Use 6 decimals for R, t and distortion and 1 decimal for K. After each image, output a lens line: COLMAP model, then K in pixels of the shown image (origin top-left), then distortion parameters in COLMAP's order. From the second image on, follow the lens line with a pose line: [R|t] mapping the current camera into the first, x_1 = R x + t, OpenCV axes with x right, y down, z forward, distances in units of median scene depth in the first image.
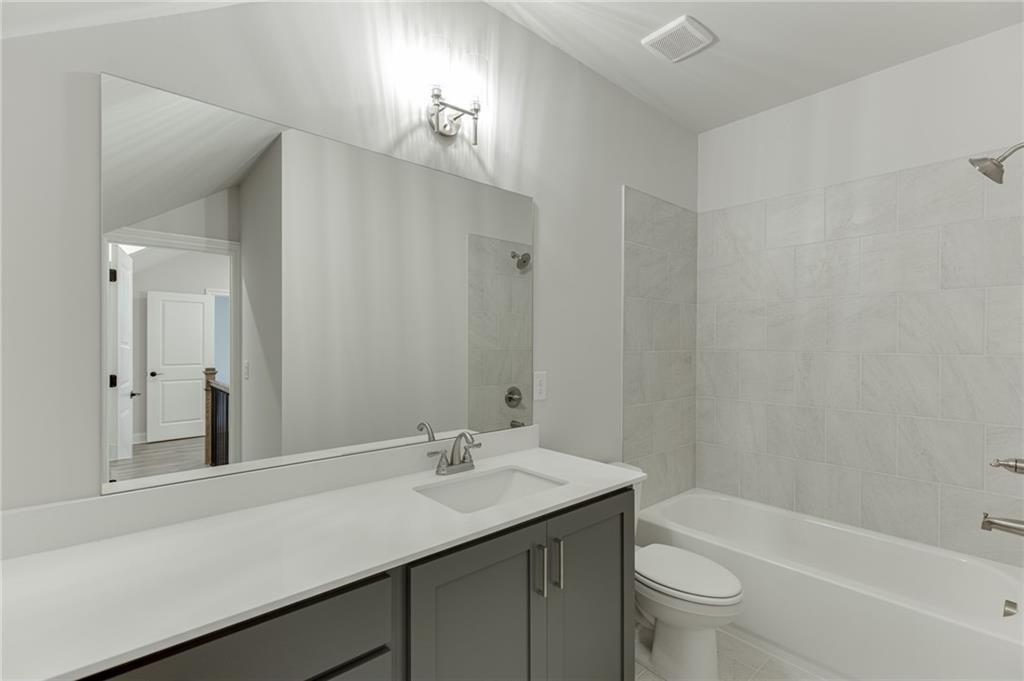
lens RADIAL K [[460.6, 0, 515.7], [0, 460.6, 344.3], [0, 0, 1]] dist [0.002196, 0.000044]
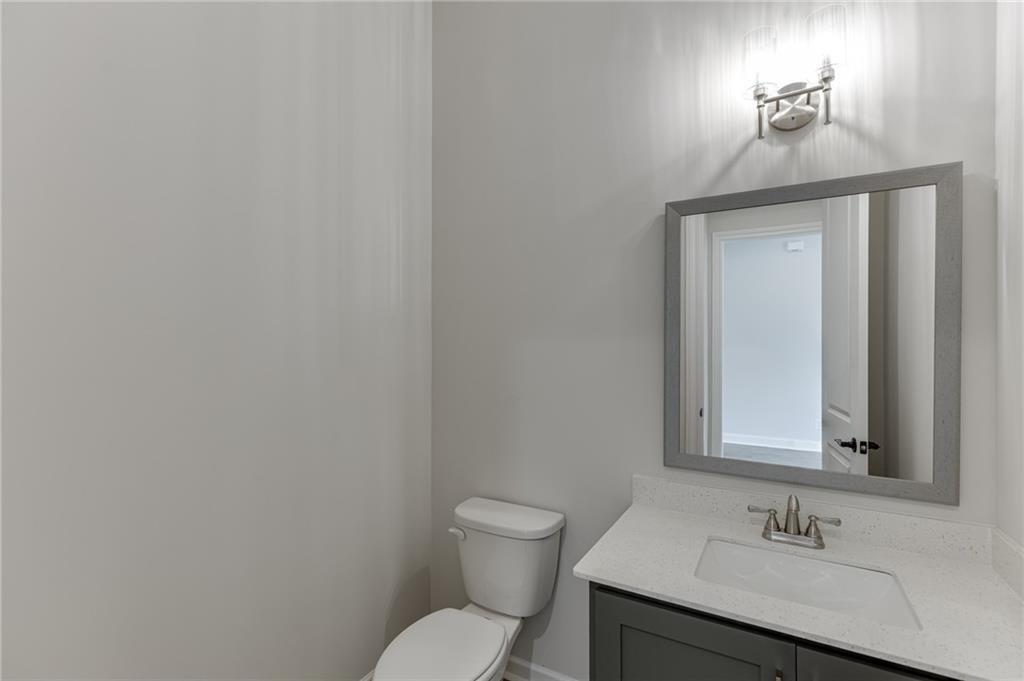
lens RADIAL K [[460.6, 0, 515.7], [0, 460.6, 344.3], [0, 0, 1]] dist [0.002196, 0.000044]
pose [[0.312687, -0.018997, -0.949666, 0.483227], [0.007395, 0.999818, -0.017565, -0.060369], [0.949827, -0.001530, 0.312771, 0.276502]]
